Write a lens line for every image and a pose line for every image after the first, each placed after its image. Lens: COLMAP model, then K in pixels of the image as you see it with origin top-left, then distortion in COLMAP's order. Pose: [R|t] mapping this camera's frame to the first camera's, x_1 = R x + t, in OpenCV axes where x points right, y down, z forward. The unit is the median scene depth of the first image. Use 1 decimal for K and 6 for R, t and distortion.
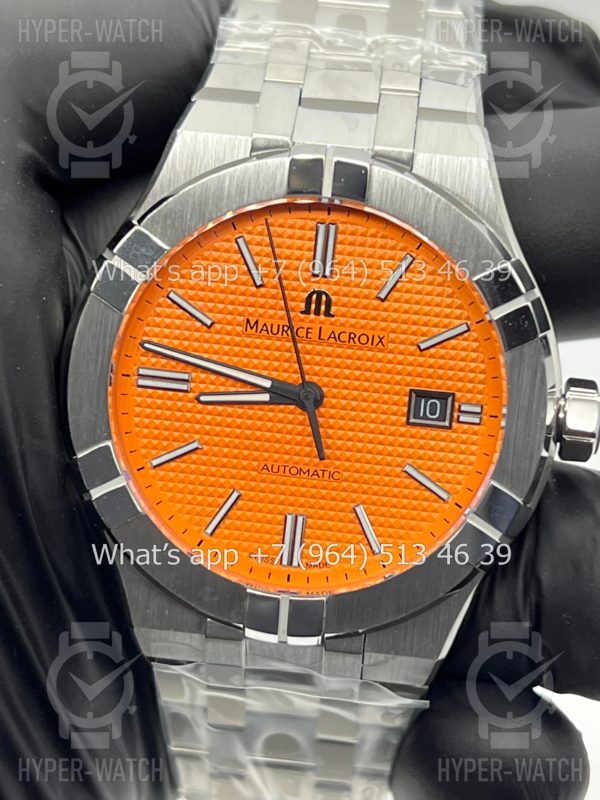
lens RADIAL K [[1869.3, 0, 300.0], [0, 1869.3, 400.0], [0, 0, 1]] dist [0.279850, -0.472779]
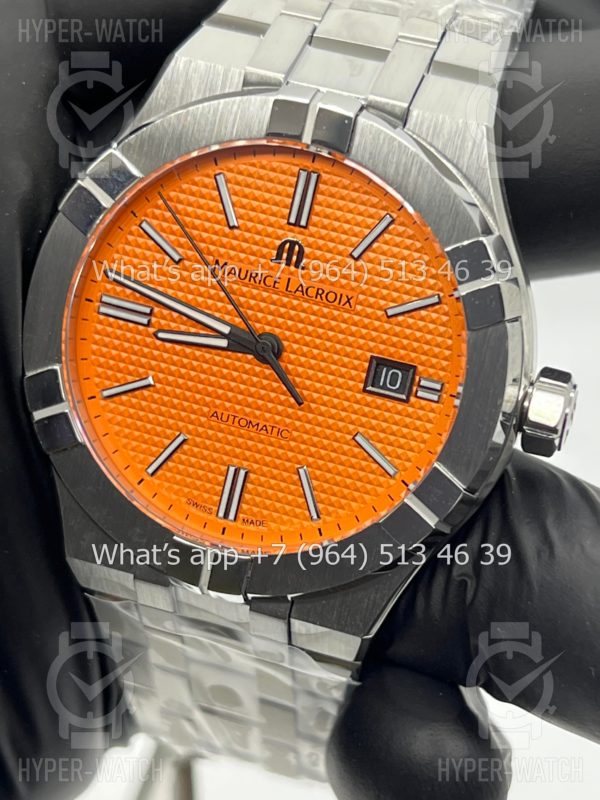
lens RADIAL K [[1869.3, 0, 300.0], [0, 1869.3, 400.0], [0, 0, 1]] dist [0.279850, -0.472779]
pose [[0.977953, 0.143327, -0.151874, 0.170822], [-0.137104, 0.989256, 0.050738, -0.026634], [0.157514, -0.028797, 0.987097, 0.052441]]
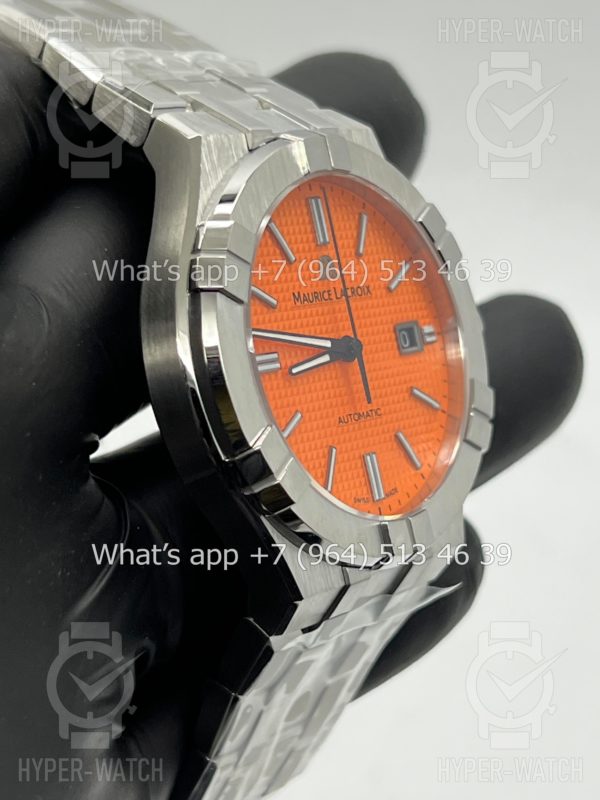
lens RADIAL K [[1869.3, 0, 300.0], [0, 1869.3, 400.0], [0, 0, 1]] dist [0.279850, -0.472779]
pose [[0.557686, -0.220738, 0.800163, -0.910247], [0.308796, 0.949974, 0.046846, -0.034142], [-0.770475, 0.220962, 0.597950, 0.361072]]
